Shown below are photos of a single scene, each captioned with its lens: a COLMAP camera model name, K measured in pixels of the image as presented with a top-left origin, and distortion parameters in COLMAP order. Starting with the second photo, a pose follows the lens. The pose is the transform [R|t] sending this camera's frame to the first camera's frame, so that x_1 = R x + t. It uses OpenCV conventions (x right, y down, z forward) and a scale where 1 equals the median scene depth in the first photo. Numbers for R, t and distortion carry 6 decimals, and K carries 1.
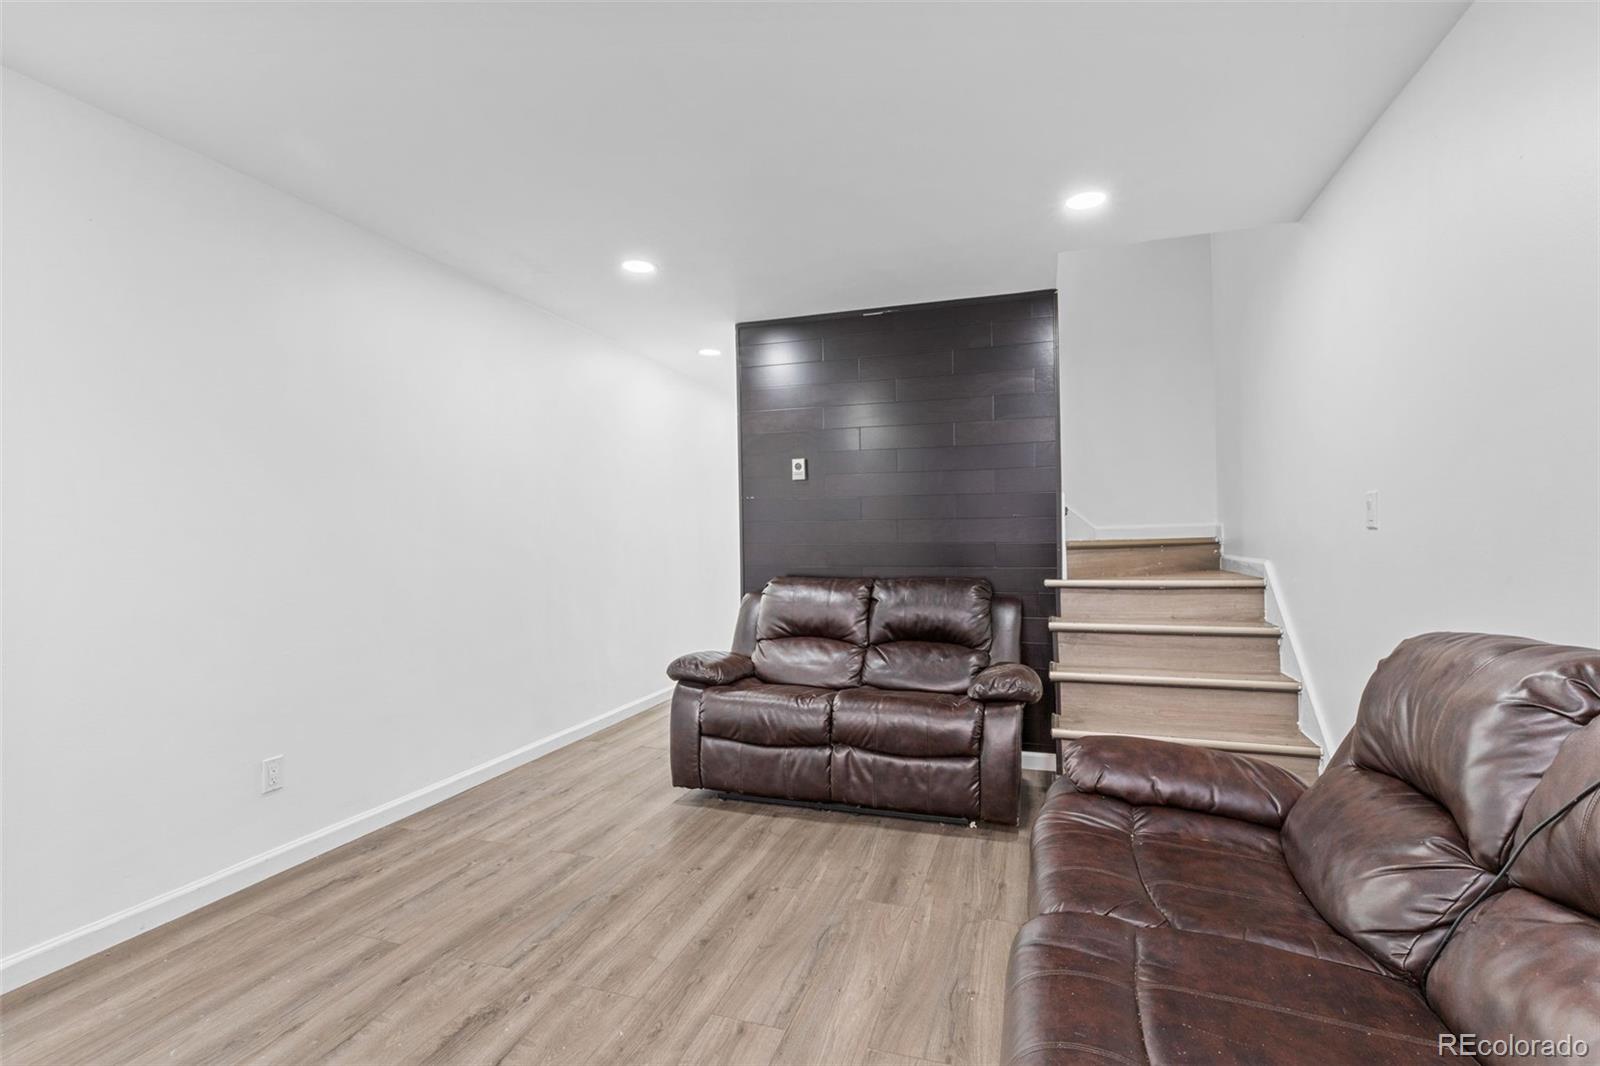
lens RADIAL K [[736.8, 0, 800.0], [0, 736.8, 533.0], [0, 0, 1]] dist [0.000440, 0.000002]
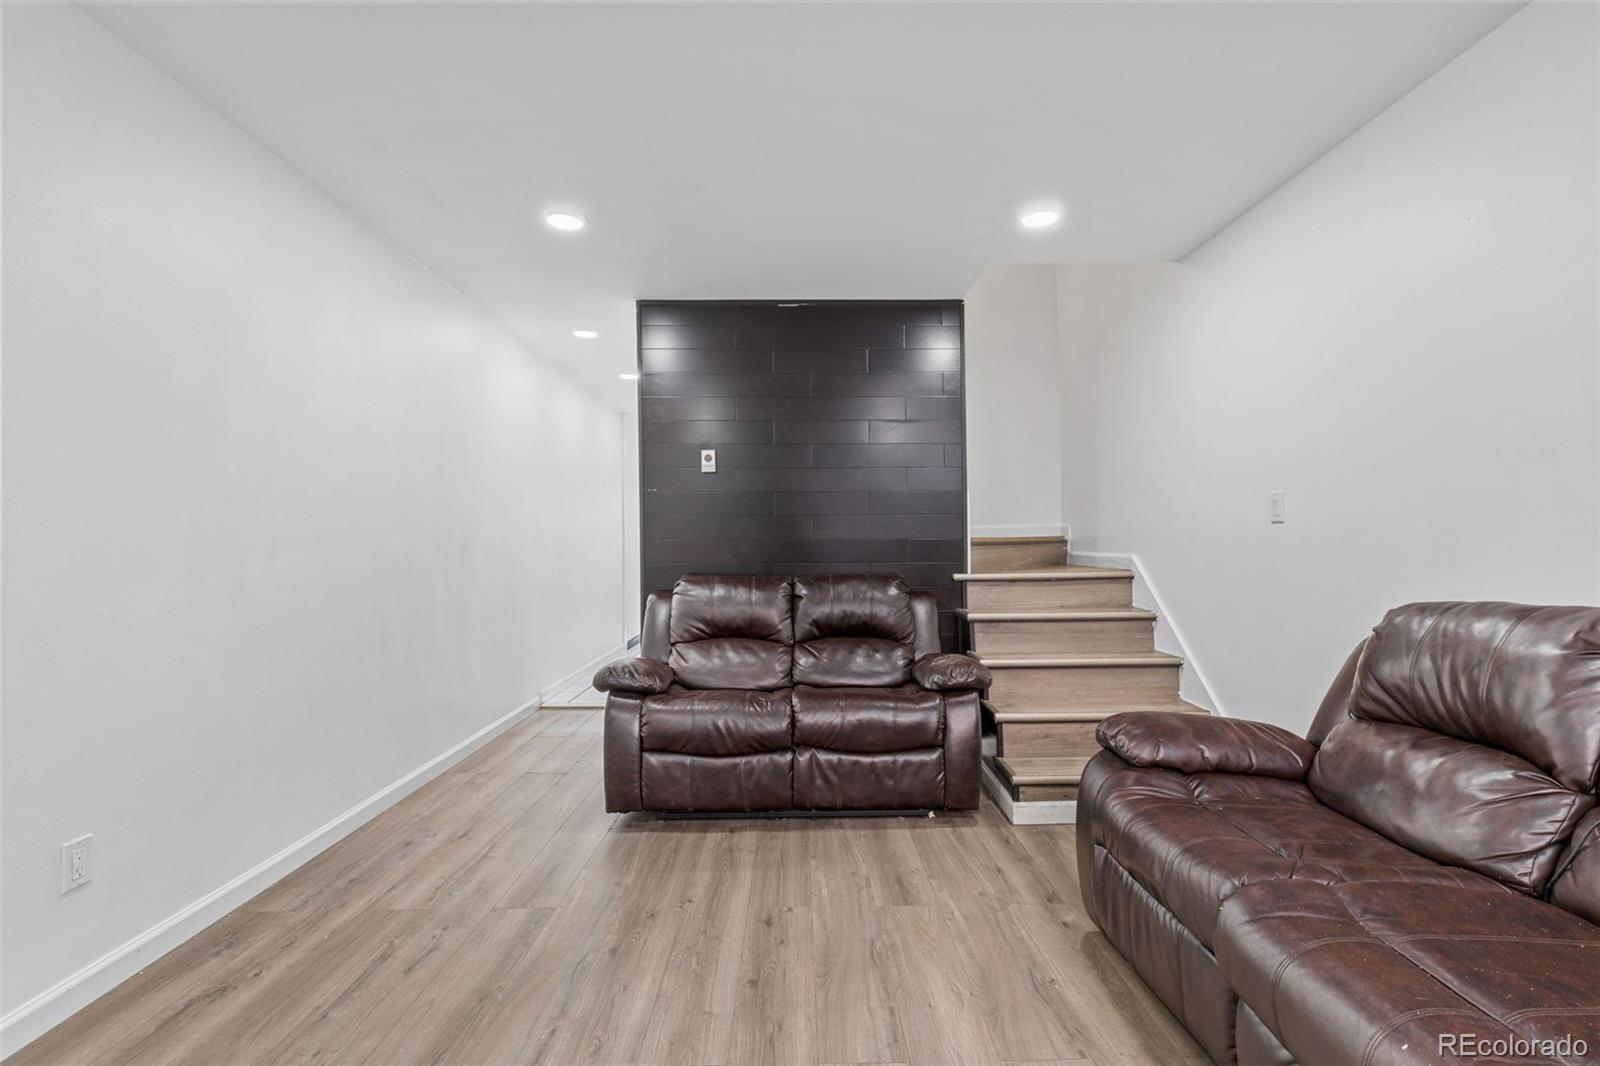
lens RADIAL K [[720.7, 0, 795.6], [0, 720.7, 534.1], [0, 0, 1]] dist [0.001862, -0.000018]
pose [[0.944646, 0.006164, 0.328033, -0.260029], [-0.003149, 0.999948, -0.009721, 0.020497], [-0.328076, 0.008149, 0.944616, 0.119099]]
